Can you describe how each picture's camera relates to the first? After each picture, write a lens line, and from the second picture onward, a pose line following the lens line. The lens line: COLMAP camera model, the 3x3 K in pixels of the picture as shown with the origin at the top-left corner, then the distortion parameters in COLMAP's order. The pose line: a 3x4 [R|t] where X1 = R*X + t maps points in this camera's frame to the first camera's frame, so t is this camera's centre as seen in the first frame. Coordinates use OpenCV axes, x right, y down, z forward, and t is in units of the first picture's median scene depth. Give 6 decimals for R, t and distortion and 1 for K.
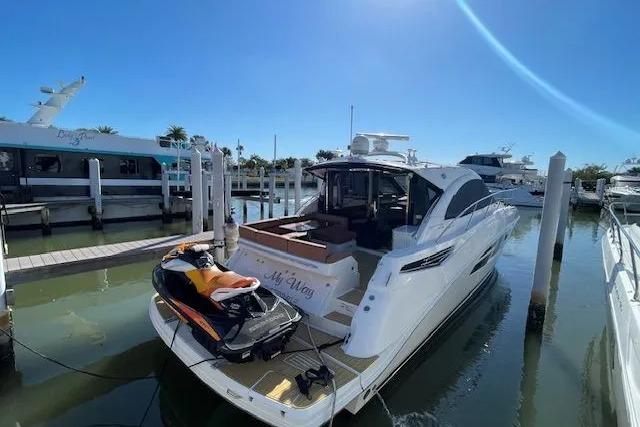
lens RADIAL K [[297.8, 0, 315.8], [0, 297.8, 210.2], [0, 0, 1]] dist [-0.017566, -0.001306]
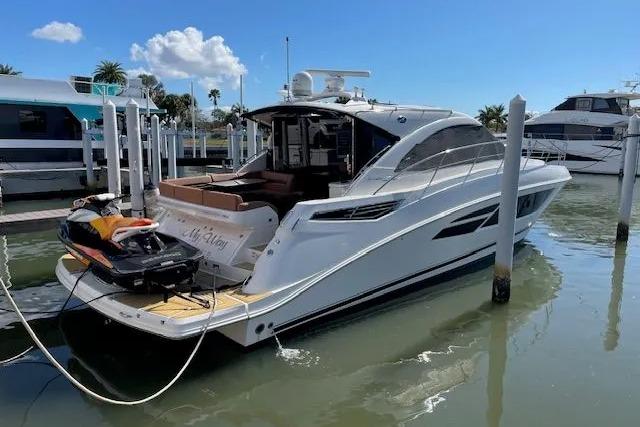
lens RADIAL K [[482.1, 0, 315.6], [0, 482.1, 217.5], [0, 0, 1]] dist [0.046547, -0.054886]
pose [[0.998738, -0.004703, -0.050006, 0.297863], [0.007067, 0.998860, 0.047217, 0.103649], [0.049727, -0.047511, 0.997632, -0.428018]]
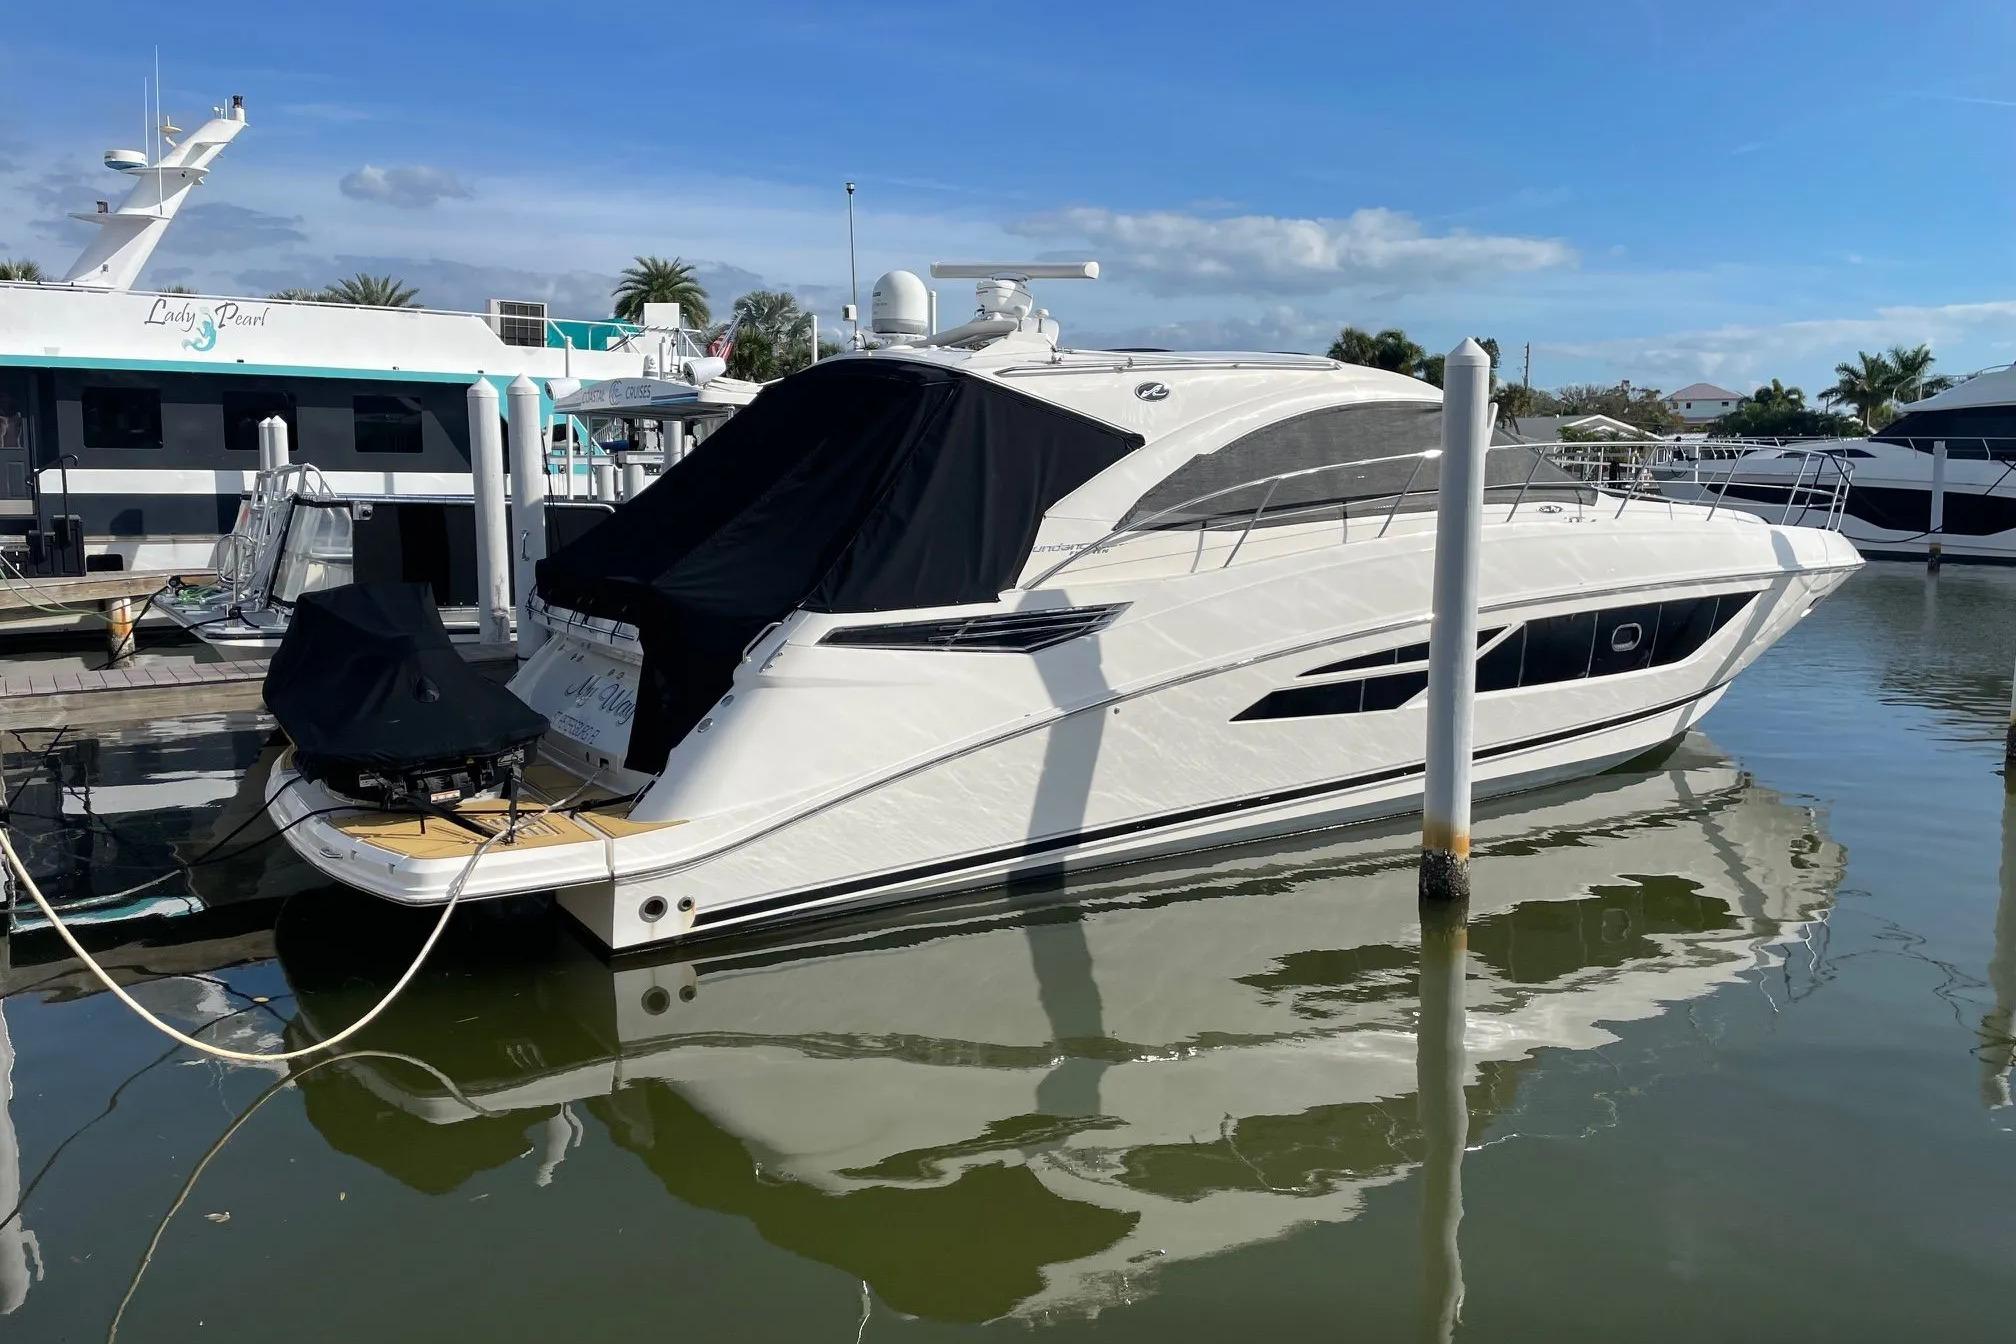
lens RADIAL K [[1518.5, 0, 1006.4], [0, 1518.5, 652.1], [0, 0, 1]] dist [0.046547, -0.054886]
pose [[0.969499, 0.004236, -0.245058, 0.769732], [-0.003937, 0.999991, 0.001710, 0.169382], [0.245063, -0.000693, 0.969507, -0.618962]]
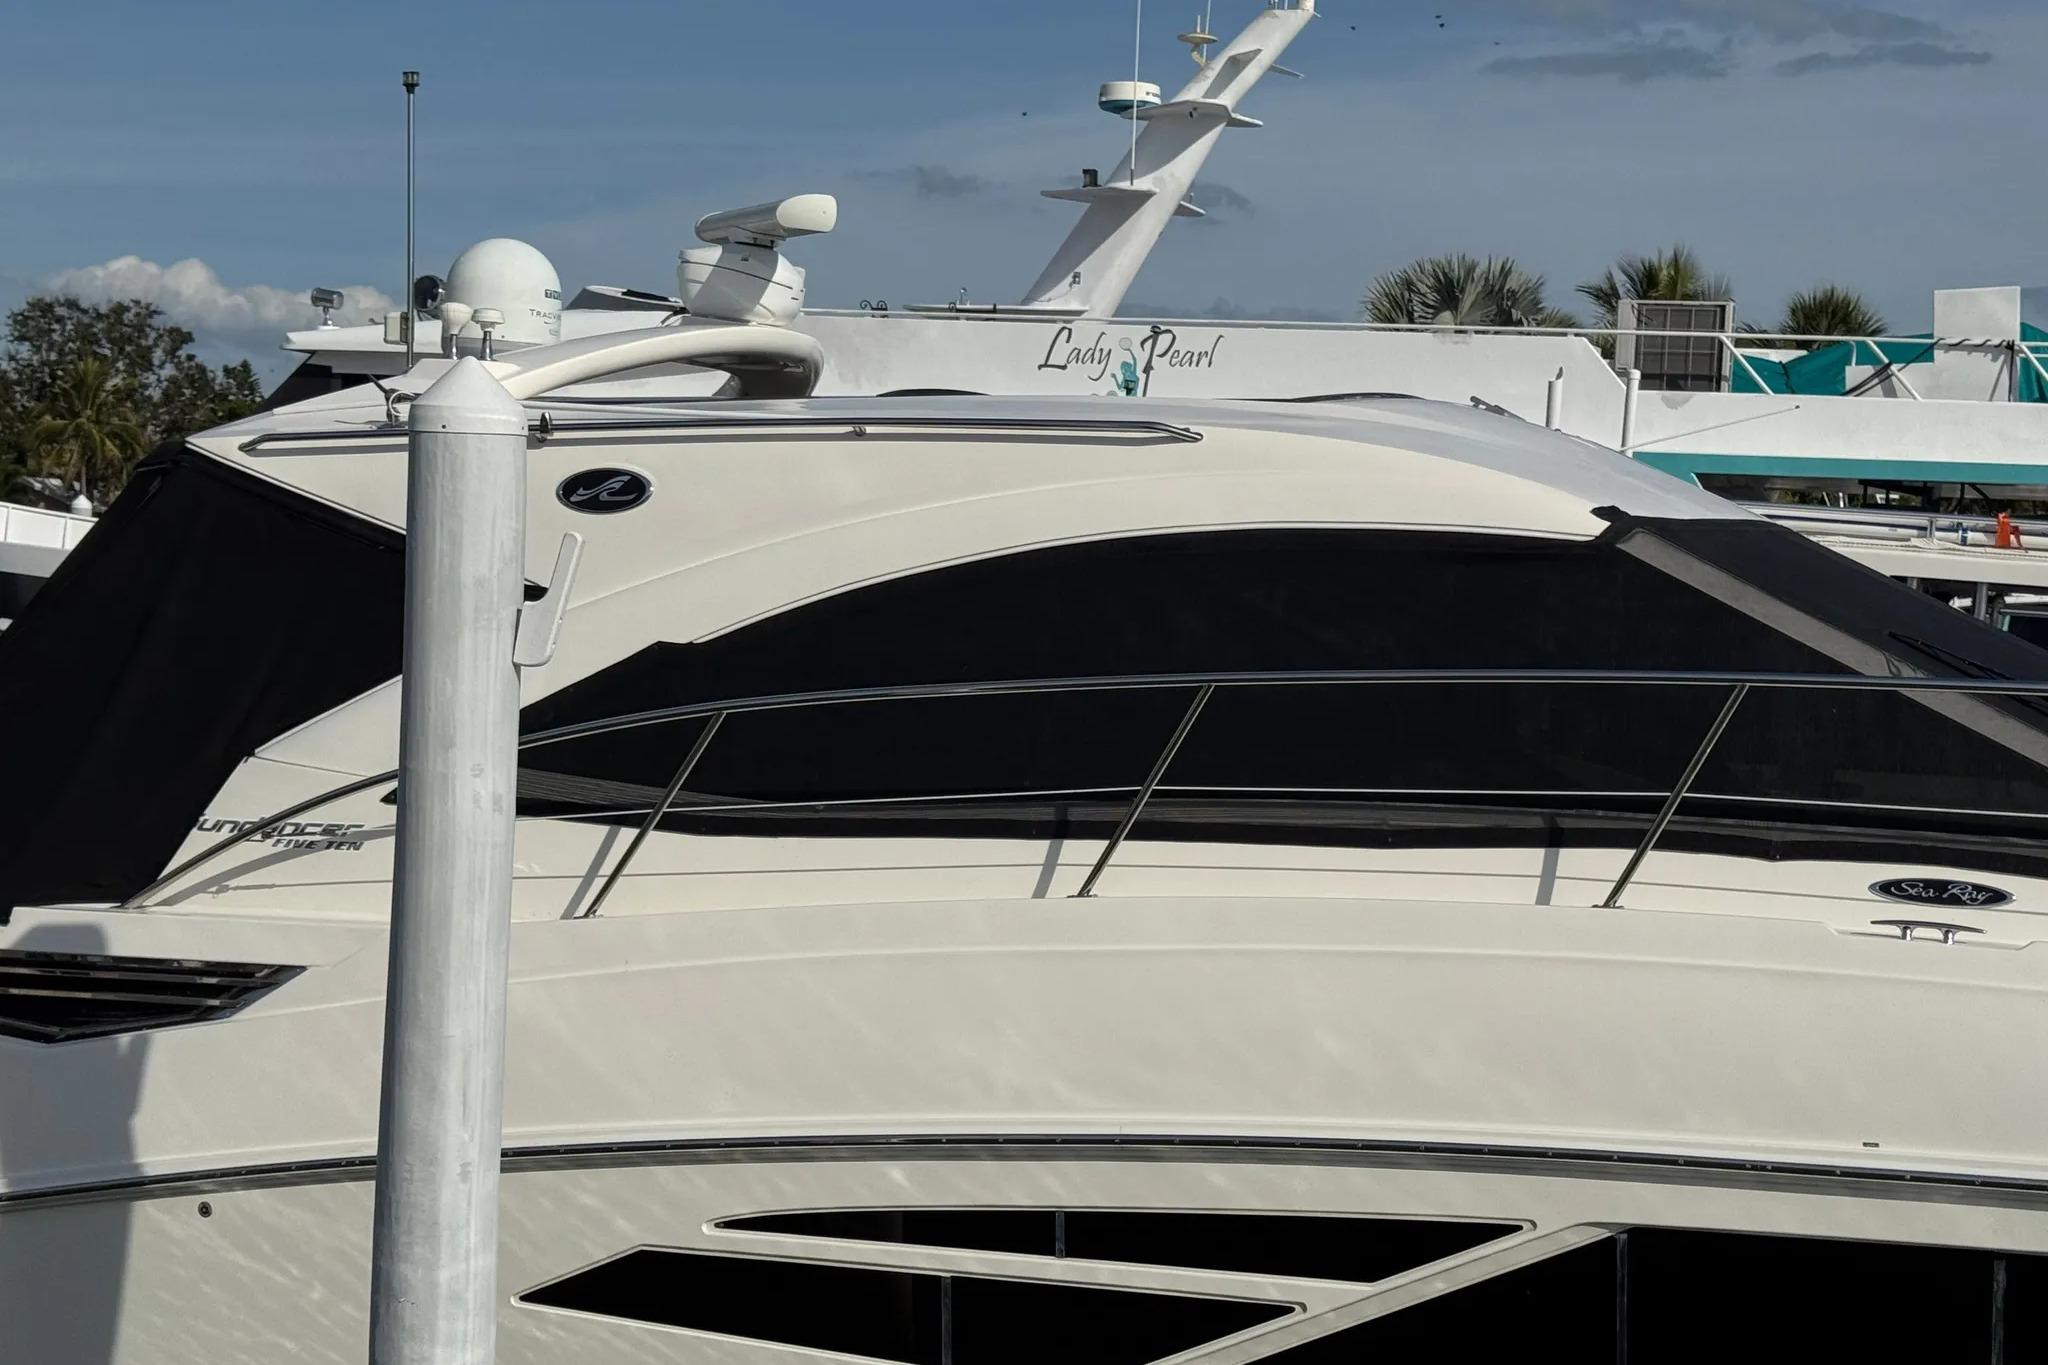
lens RADIAL K [[3108.2, 0, 1027.2], [0, 3108.2, 672.0], [0, 0, 1]] dist [0.169902, 0.000000]
pose [[0.427268, 0.023298, -0.903825, 1.995016], [-0.136673, 0.989845, -0.039094, -0.012323], [0.893735, 0.140232, 0.426114, 0.692023]]
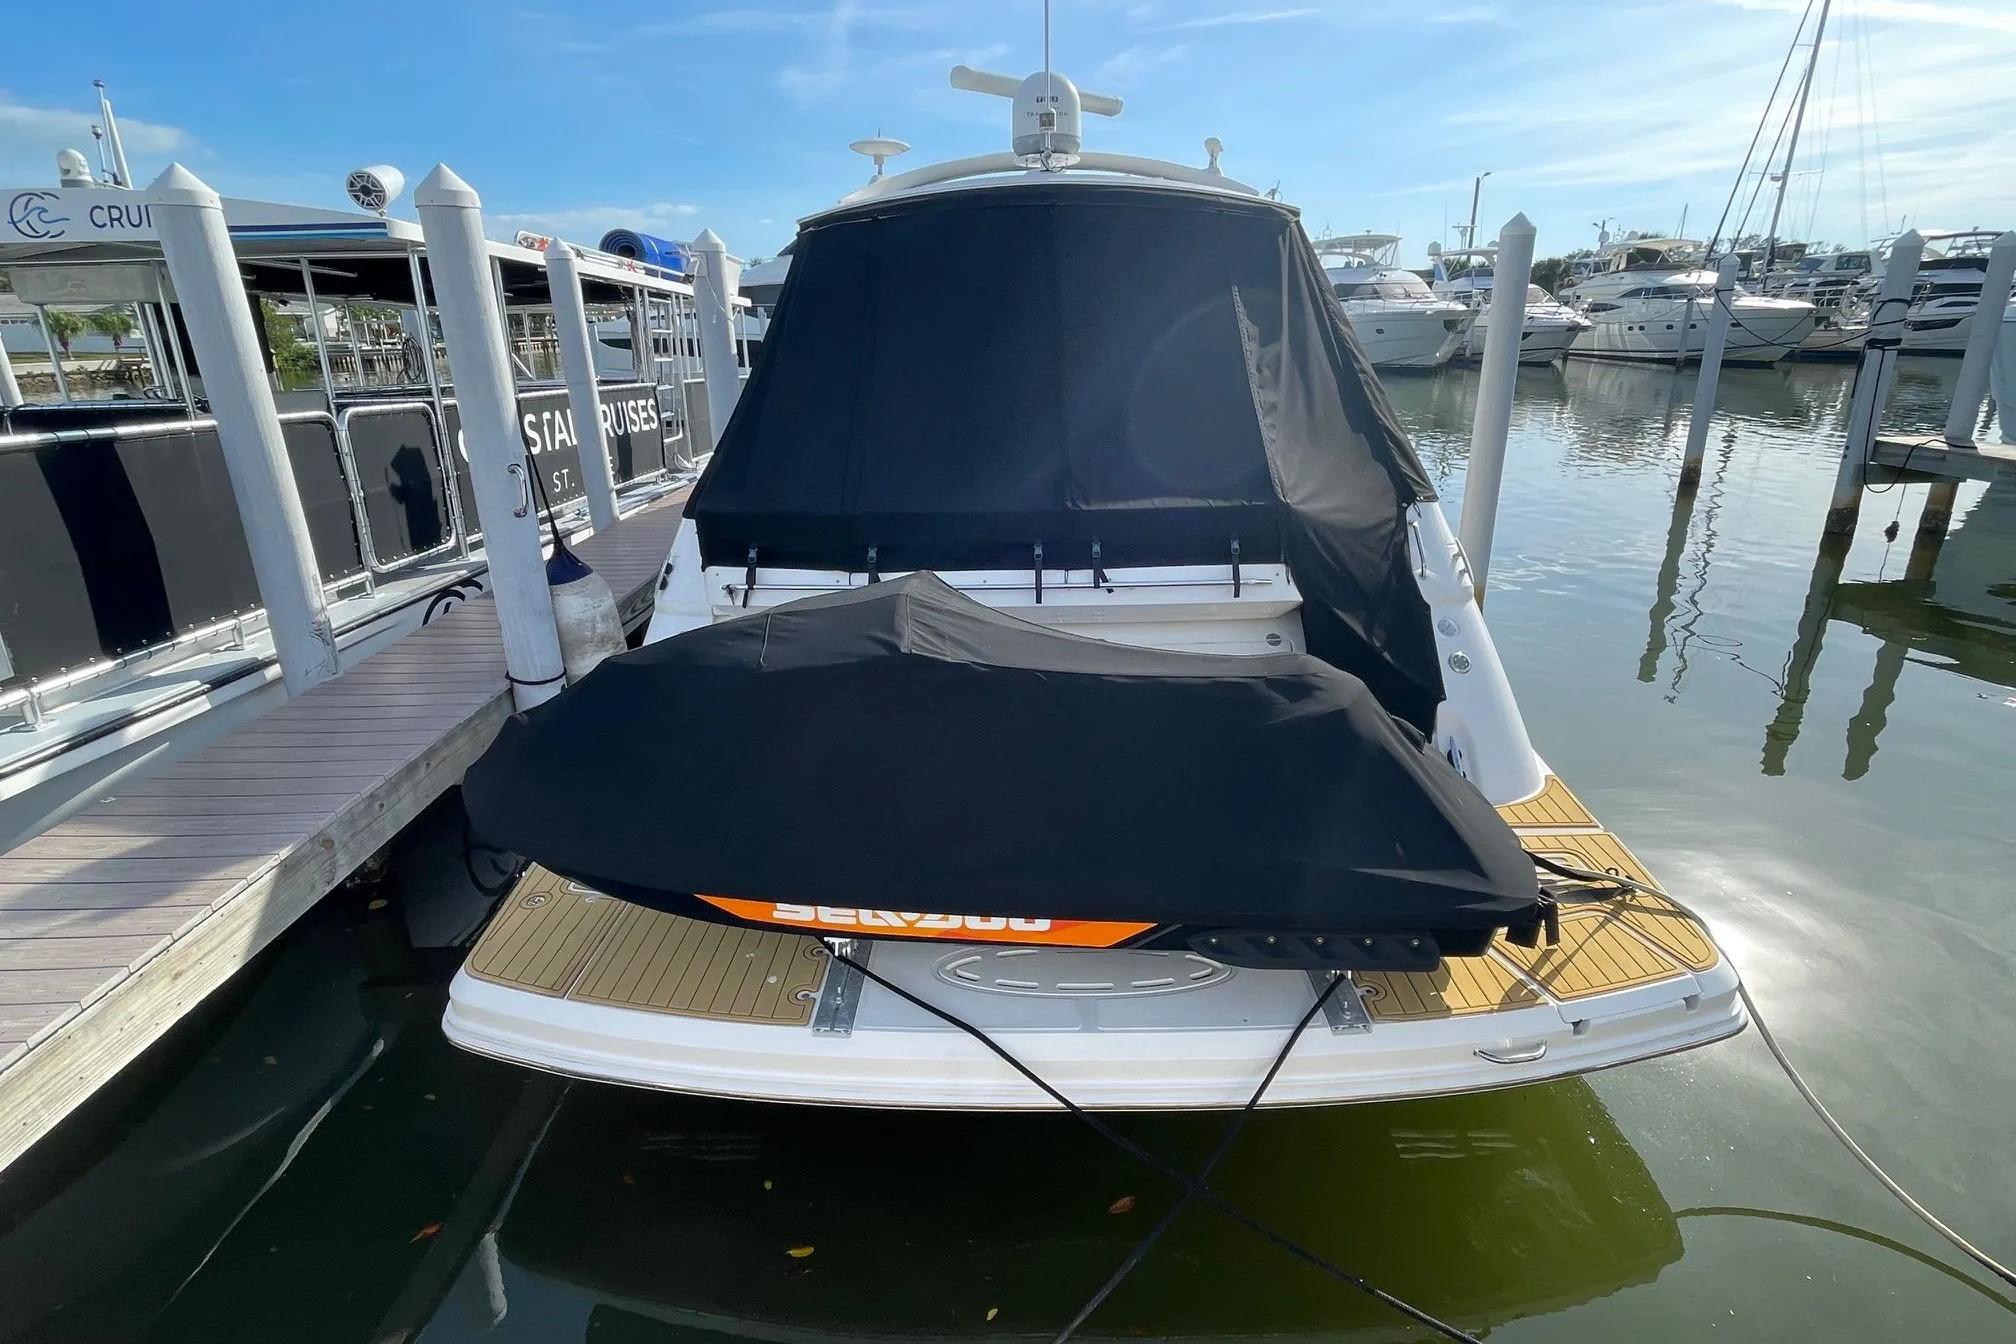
lens RADIAL K [[1017.5, 0, 1010.1], [0, 1017.5, 671.9], [0, 0, 1]] dist [-0.011873, 0.007194]
pose [[0.742156, -0.261643, 0.617047, -0.622971], [0.117415, 0.957172, 0.264643, 0.000708], [-0.659862, -0.123956, 0.741092, 0.380315]]
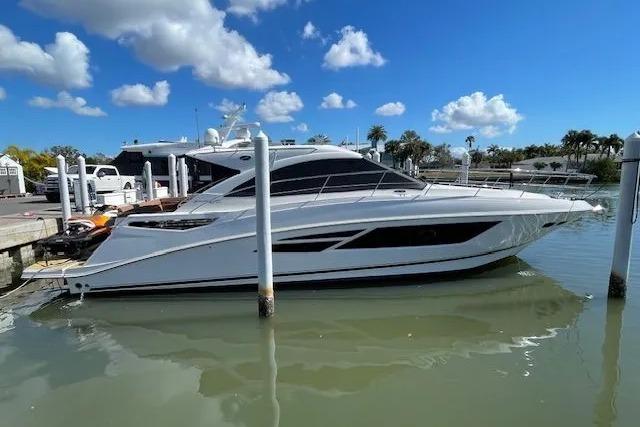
lens RADIAL K [[323.0, 0, 323.7], [0, 323.0, 215.5], [0, 0, 1]] dist [-0.011873, 0.007194]
pose [[0.738927, 0.059894, -0.671118, 1.658769], [-0.048265, 0.998188, 0.035941, 0.042704], [0.672055, 0.005834, 0.740479, 0.372554]]
